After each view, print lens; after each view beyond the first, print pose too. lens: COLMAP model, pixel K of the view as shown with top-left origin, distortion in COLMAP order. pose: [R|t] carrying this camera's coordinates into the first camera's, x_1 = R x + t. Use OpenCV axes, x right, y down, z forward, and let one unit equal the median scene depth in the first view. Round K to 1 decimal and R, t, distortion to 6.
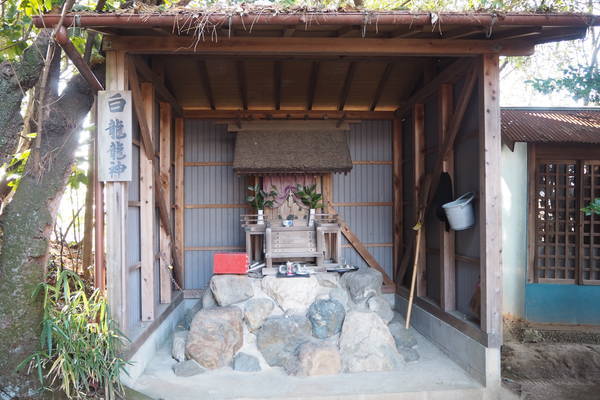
lens RADIAL K [[500.0, 0, 299.3], [0, 500.0, 200.2], [0, 0, 1]] dist [-0.048081, 0.001669]
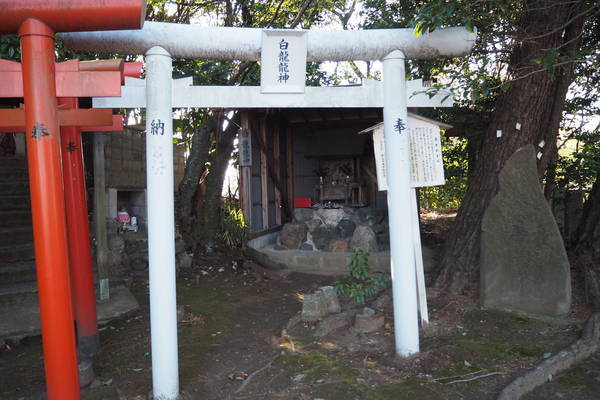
lens RADIAL K [[500.0, 0, 301.1], [0, 500.0, 199.2], [0, 0, 1]] dist [-0.048081, 0.001669]
pose [[0.945182, -0.005214, -0.326503, 0.556390], [0.023281, 0.998404, 0.051453, 0.005473], [0.325713, -0.056234, 0.943795, -1.005043]]
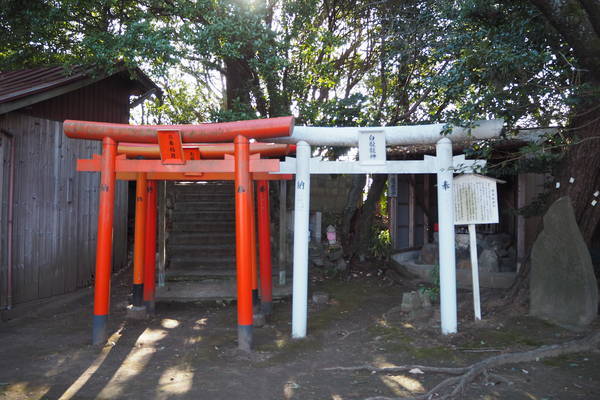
lens RADIAL K [[500.0, 0, 299.8], [0, 500.0, 199.4], [0, 0, 1]] dist [-0.048081, 0.001669]
pose [[0.735707, 0.016254, -0.677105, 1.092085], [-0.005545, 0.999823, 0.017976, -0.060638], [0.677278, -0.009470, 0.735667, -1.417940]]
